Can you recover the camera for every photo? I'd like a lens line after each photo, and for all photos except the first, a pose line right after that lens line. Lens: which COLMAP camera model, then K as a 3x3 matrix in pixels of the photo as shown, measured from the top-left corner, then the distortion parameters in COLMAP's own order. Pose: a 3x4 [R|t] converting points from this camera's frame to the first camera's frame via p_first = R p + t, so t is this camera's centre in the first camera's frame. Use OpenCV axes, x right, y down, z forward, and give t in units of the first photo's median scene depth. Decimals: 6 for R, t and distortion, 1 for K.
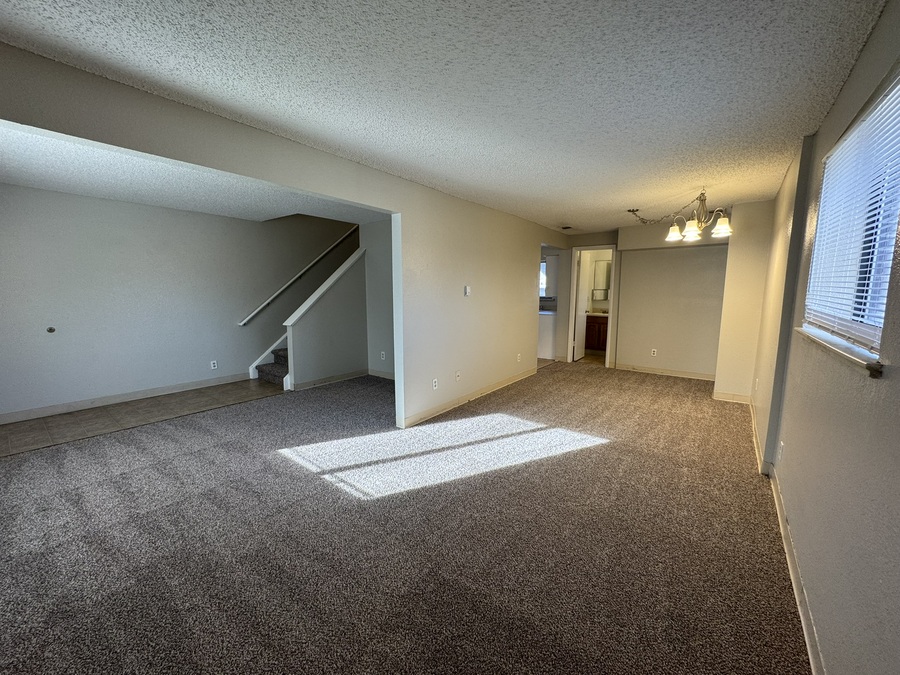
lens RADIAL K [[358.2, 0, 450.0], [0, 358.2, 337.5], [0, 0, 1]] dist [-0.003253, 0.000160]
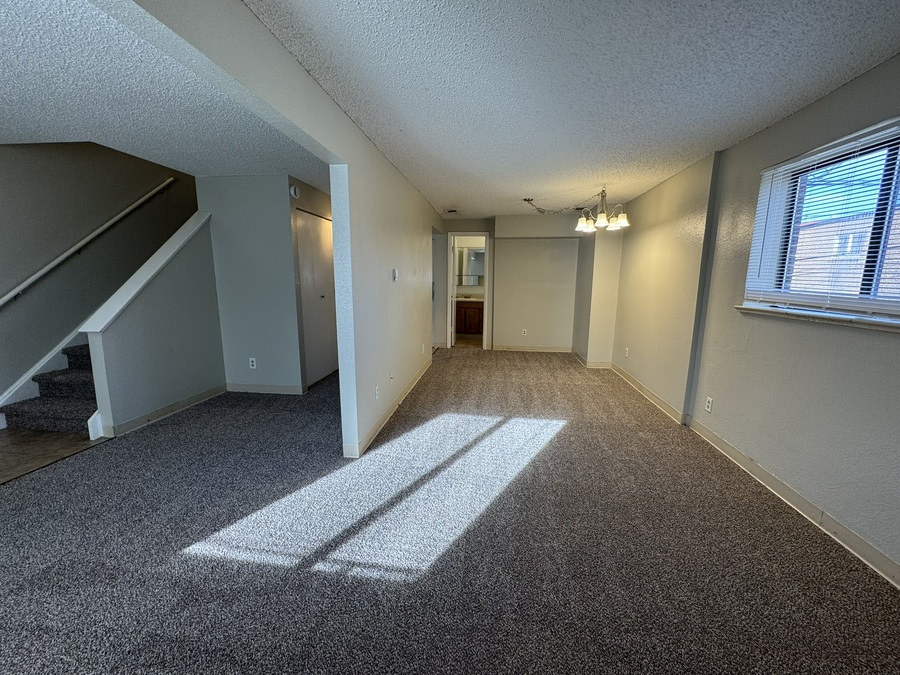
lens RADIAL K [[358.2, 0, 450.0], [0, 358.2, 337.5], [0, 0, 1]] dist [-0.003253, 0.000160]
pose [[0.861990, -0.079493, 0.500654, -0.300044], [0.060790, 0.996711, 0.053591, -0.025483], [-0.503267, -0.015761, 0.863987, 0.237789]]
